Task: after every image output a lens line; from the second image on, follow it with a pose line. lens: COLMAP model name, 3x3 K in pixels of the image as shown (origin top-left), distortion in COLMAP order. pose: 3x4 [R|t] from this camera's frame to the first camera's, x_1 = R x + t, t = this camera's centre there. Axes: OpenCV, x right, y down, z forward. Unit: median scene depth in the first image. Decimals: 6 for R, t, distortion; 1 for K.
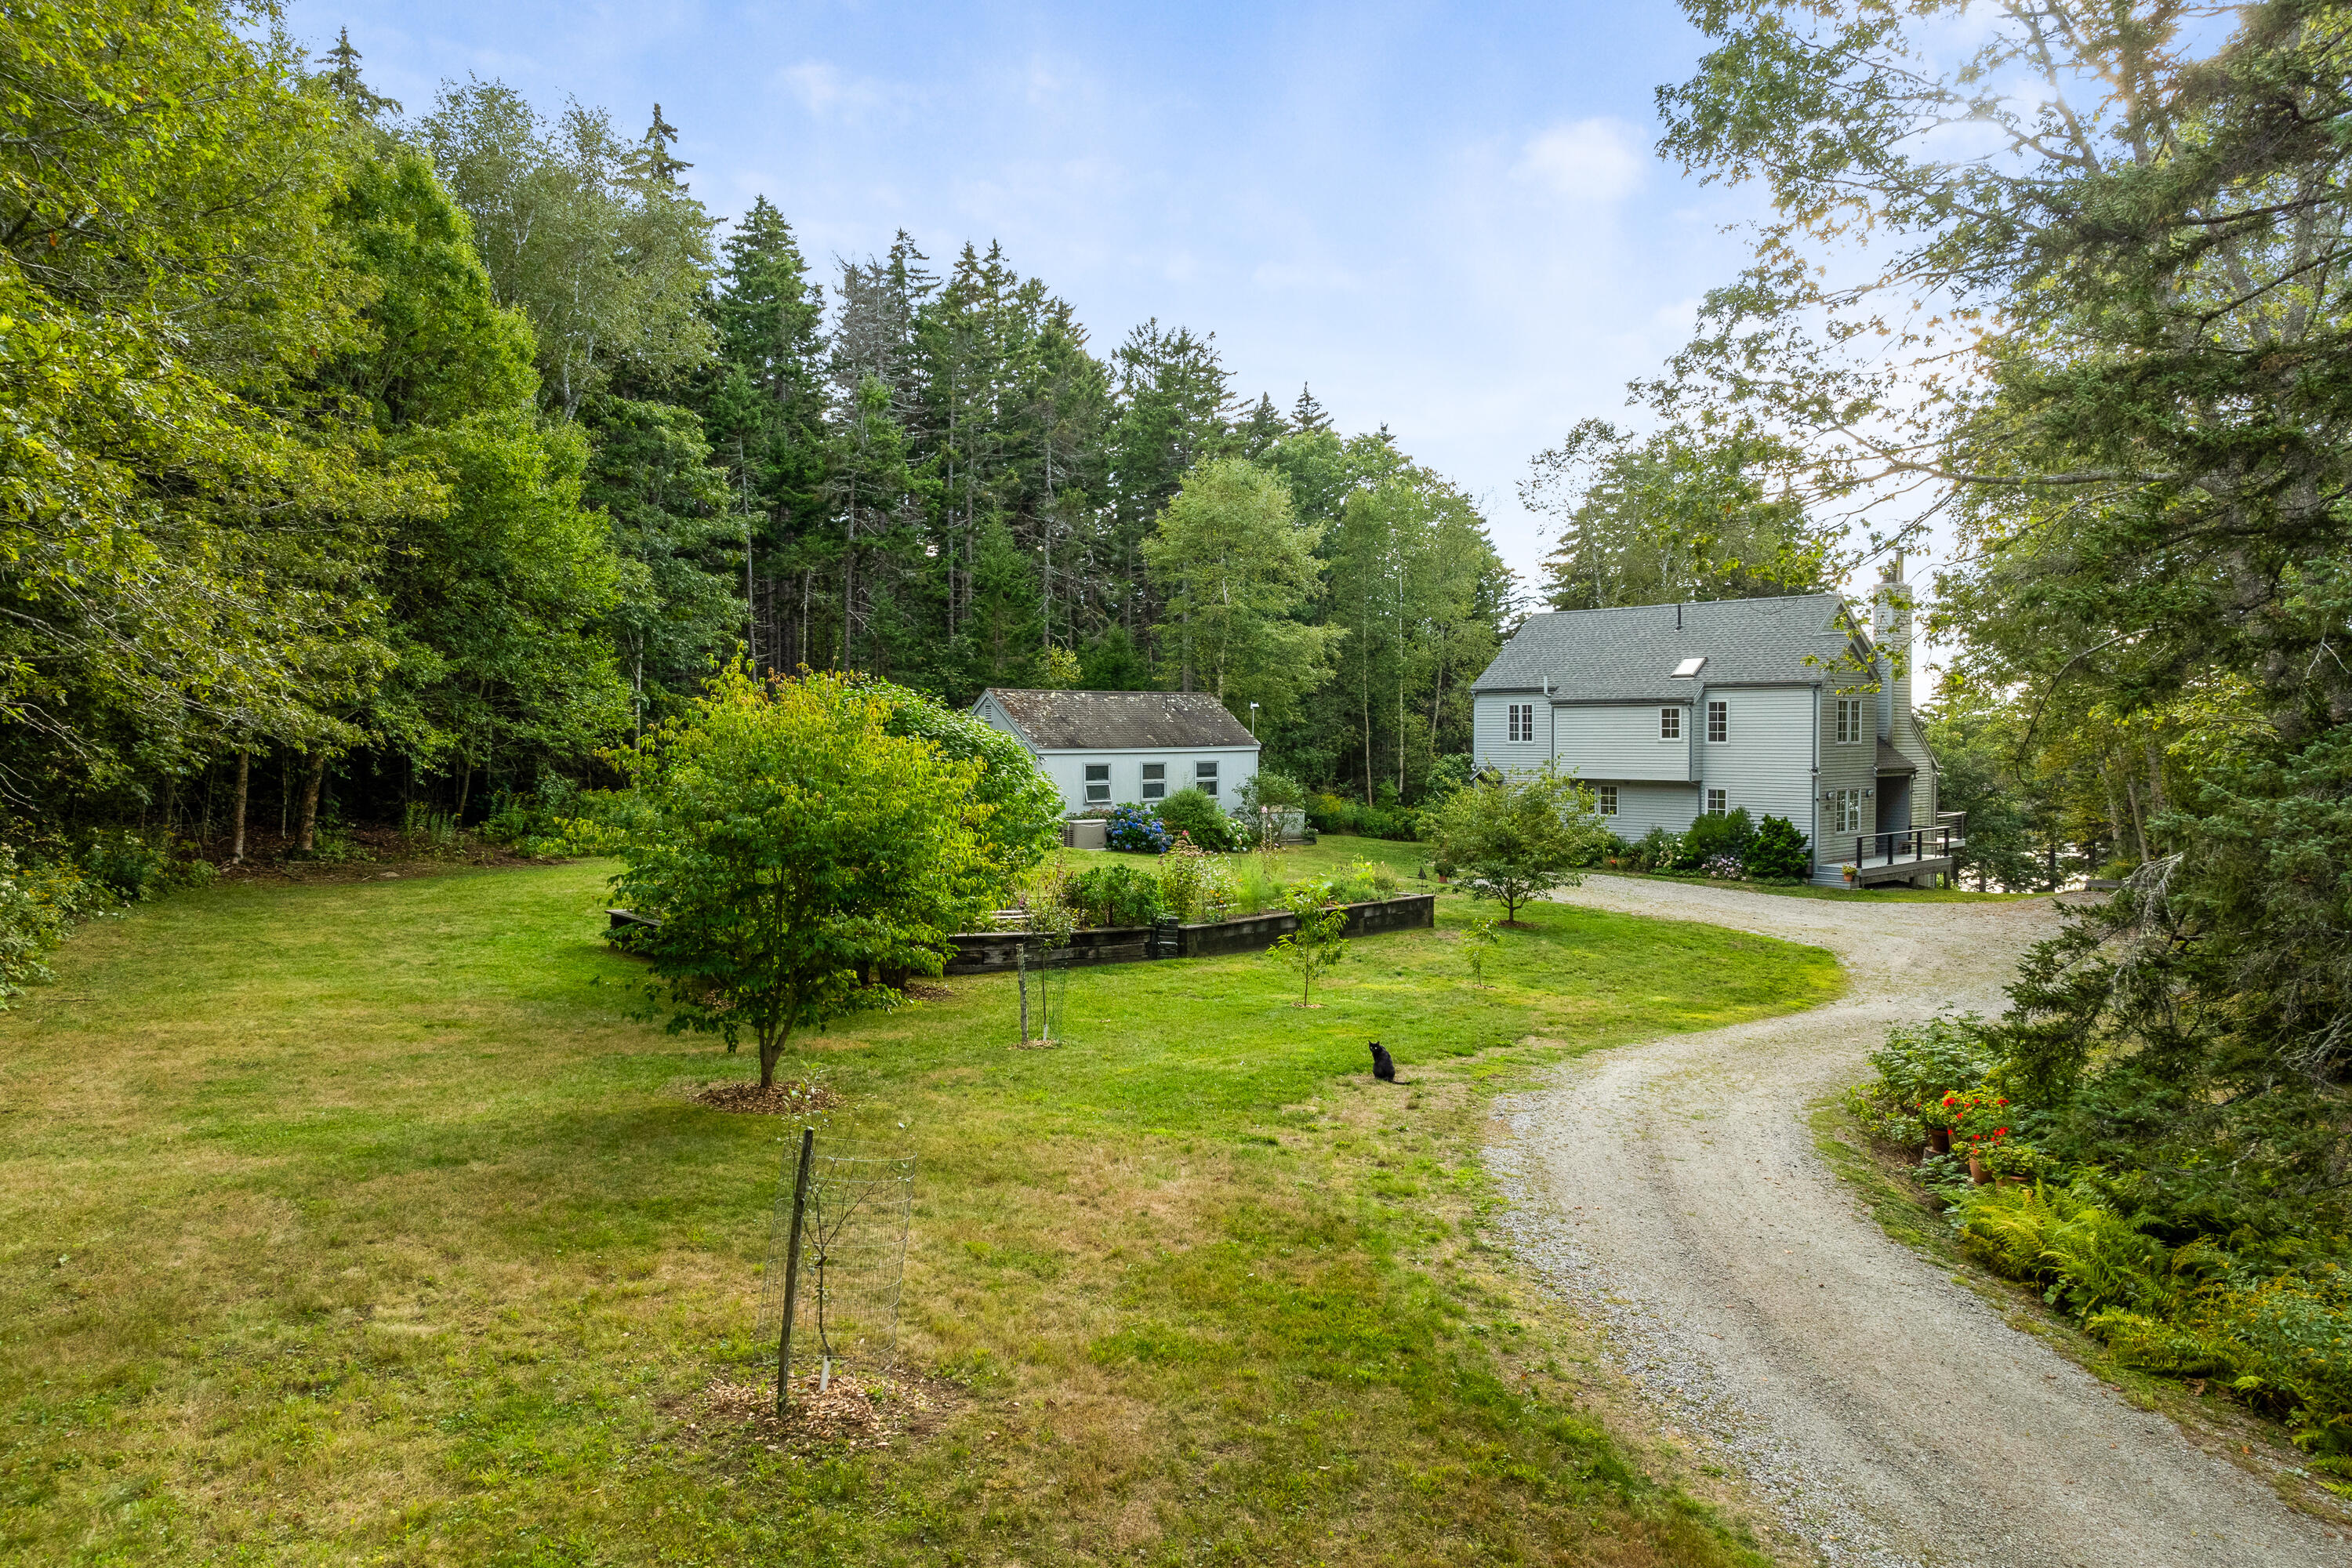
lens RADIAL K [[1621.9, 0, 1178.9], [0, 1621.9, 795.8], [0, 0, 1]] dist [0.002207, -0.001505]
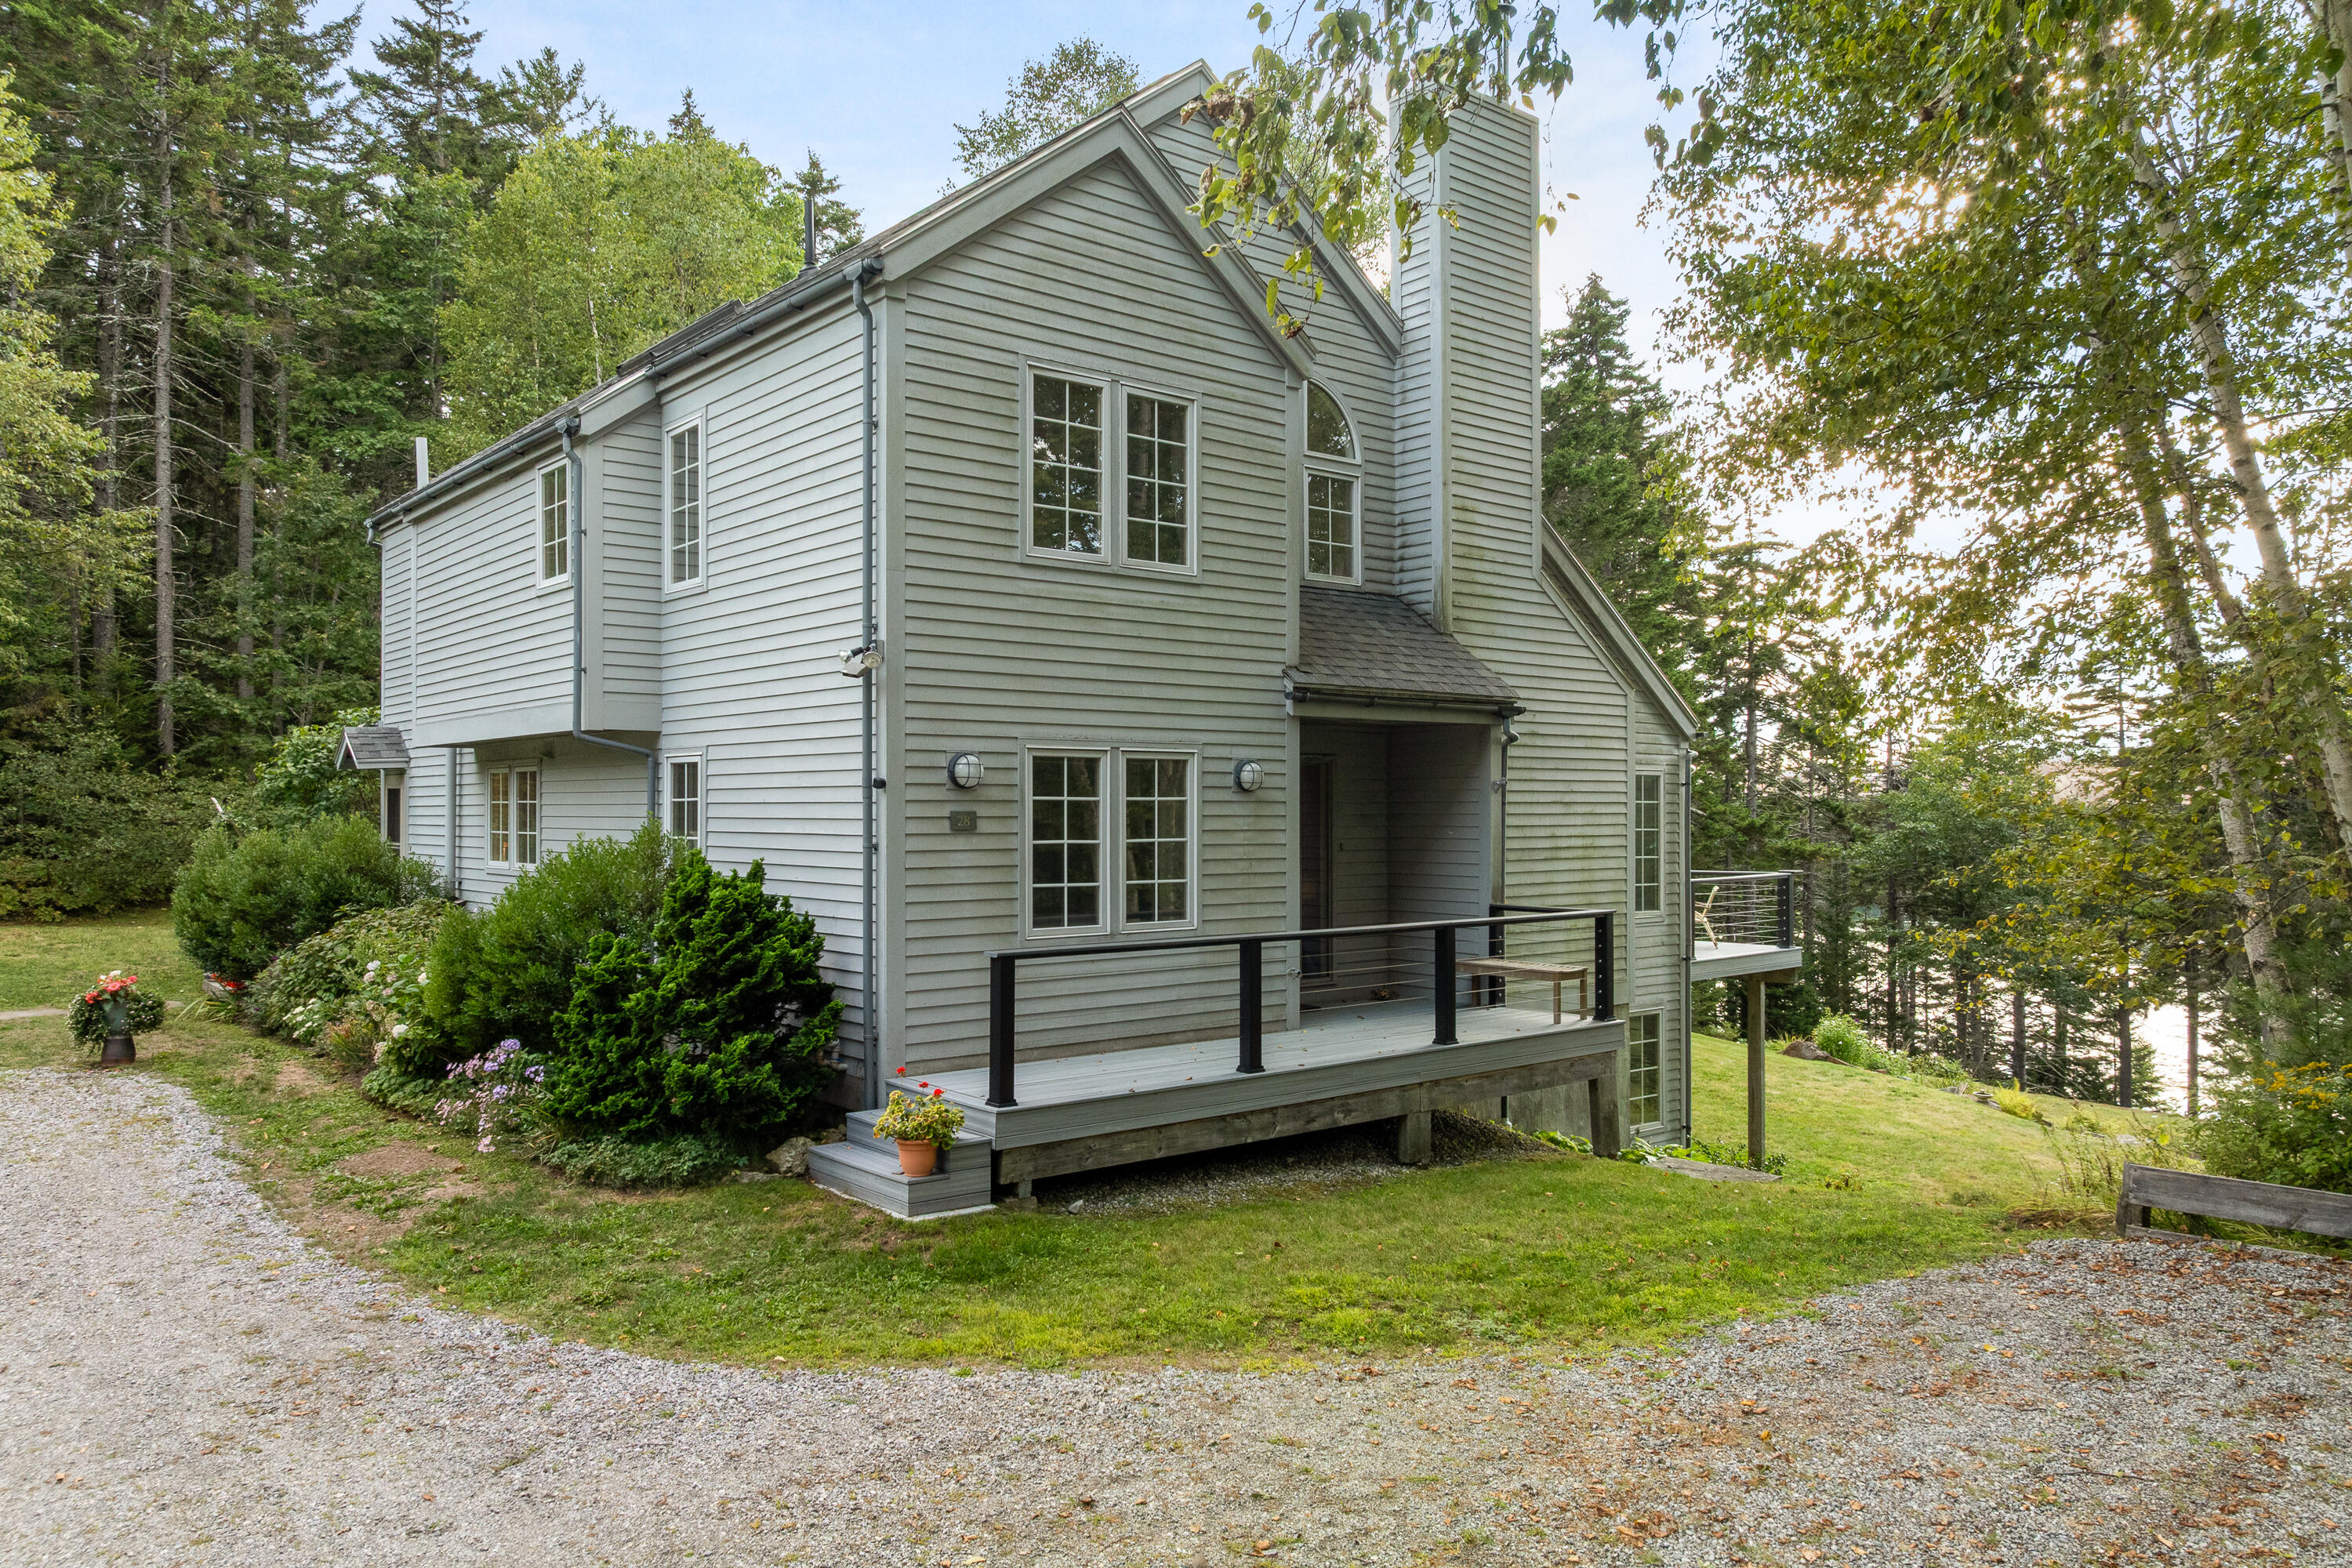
lens RADIAL K [[1621.9, 0, 1178.9], [0, 1621.9, 795.8], [0, 0, 1]] dist [0.002207, -0.001505]
pose [[0.998890, 0.002120, -0.047056, 0.423151], [-0.004372, 0.998847, -0.047808, 0.013831], [0.046901, 0.047961, 0.997748, 0.739147]]
